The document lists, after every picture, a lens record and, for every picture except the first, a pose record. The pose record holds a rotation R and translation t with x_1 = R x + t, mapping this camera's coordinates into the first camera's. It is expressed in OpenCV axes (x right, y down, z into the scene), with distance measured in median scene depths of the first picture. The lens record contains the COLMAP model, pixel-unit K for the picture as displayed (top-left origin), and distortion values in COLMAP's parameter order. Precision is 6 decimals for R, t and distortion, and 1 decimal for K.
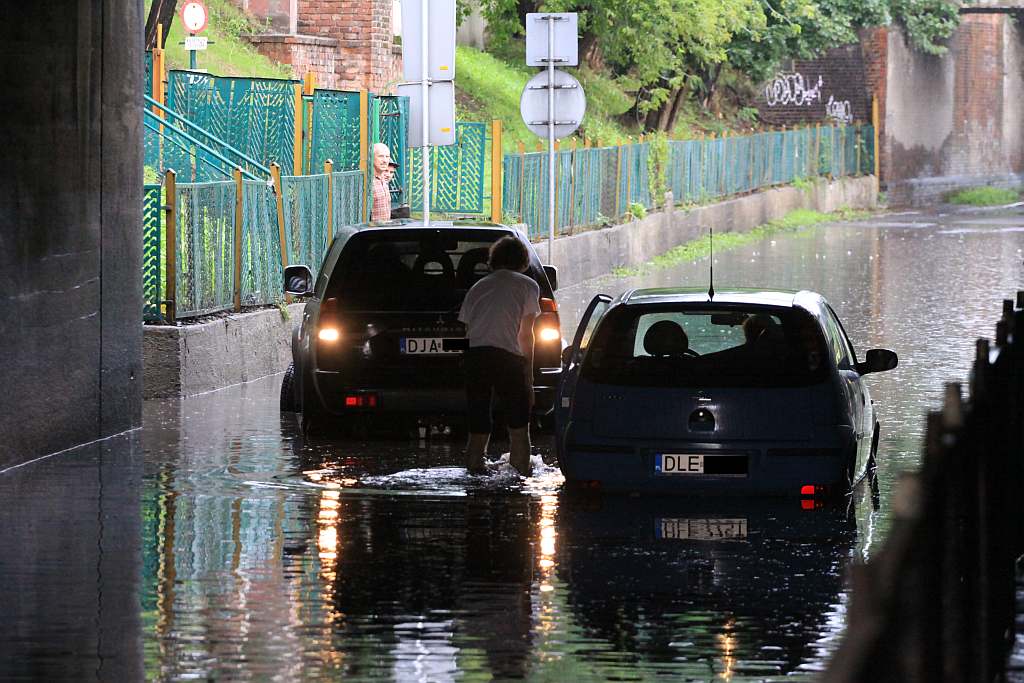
lens RADIAL K [[5497.8, 0, 512.0], [0, 5497.8, 341.5], [0, 0, 1]] dist [0.473178, -5.909919]
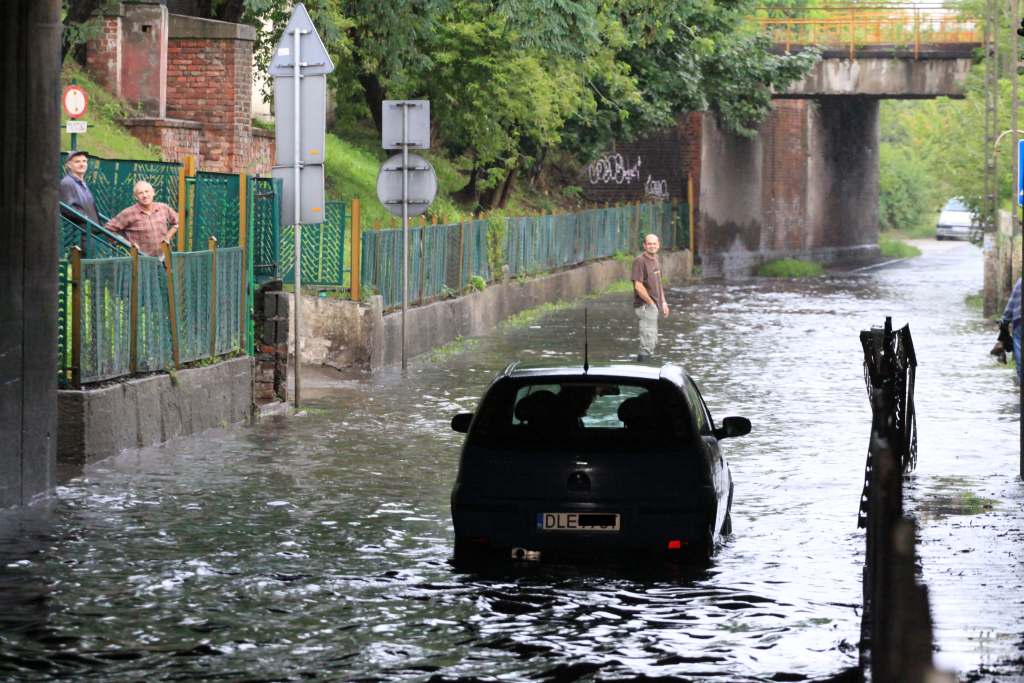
lens RADIAL K [[5241.5, 0, 512.0], [0, 5241.5, 341.5], [0, 0, 1]] dist [0.385287, -6.910200]
pose [[0.999351, 0.004021, 0.035799, -0.007830], [-0.003604, 0.999925, -0.011711, -0.000372], [-0.035843, 0.011574, 0.999290, -0.025682]]
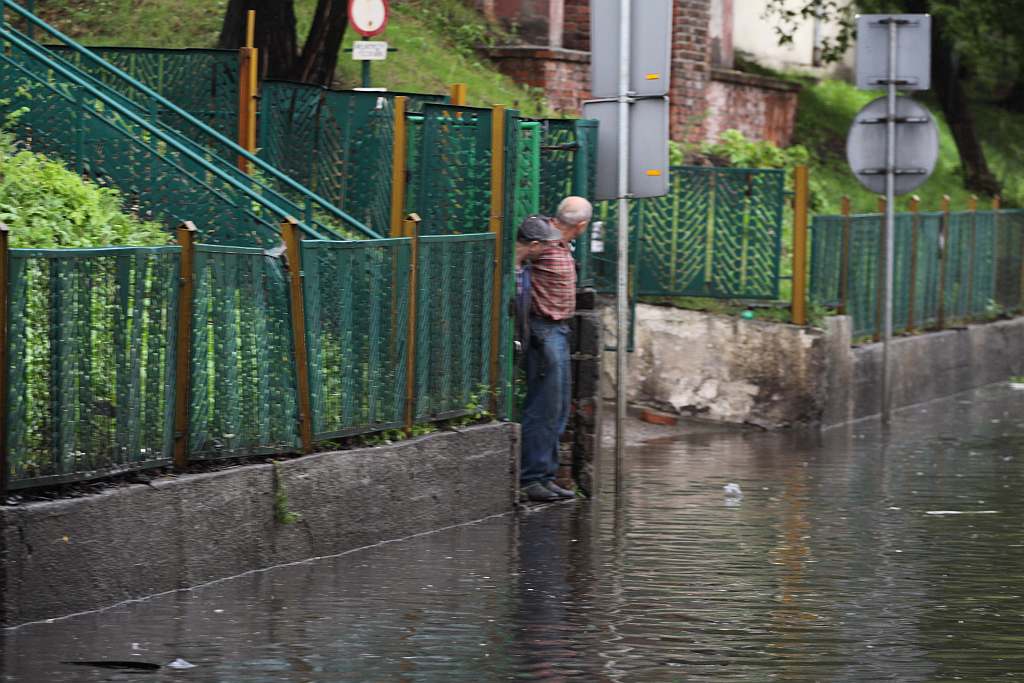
lens RADIAL K [[5497.8, 0, 512.0], [0, 5497.8, 341.5], [0, 0, 1]] dist [0.473178, -5.909919]
pose [[0.994566, 0.016510, -0.102790, 0.028713], [-0.017823, 0.999771, -0.011864, -0.008222], [0.102571, 0.013632, 0.994632, 0.271782]]
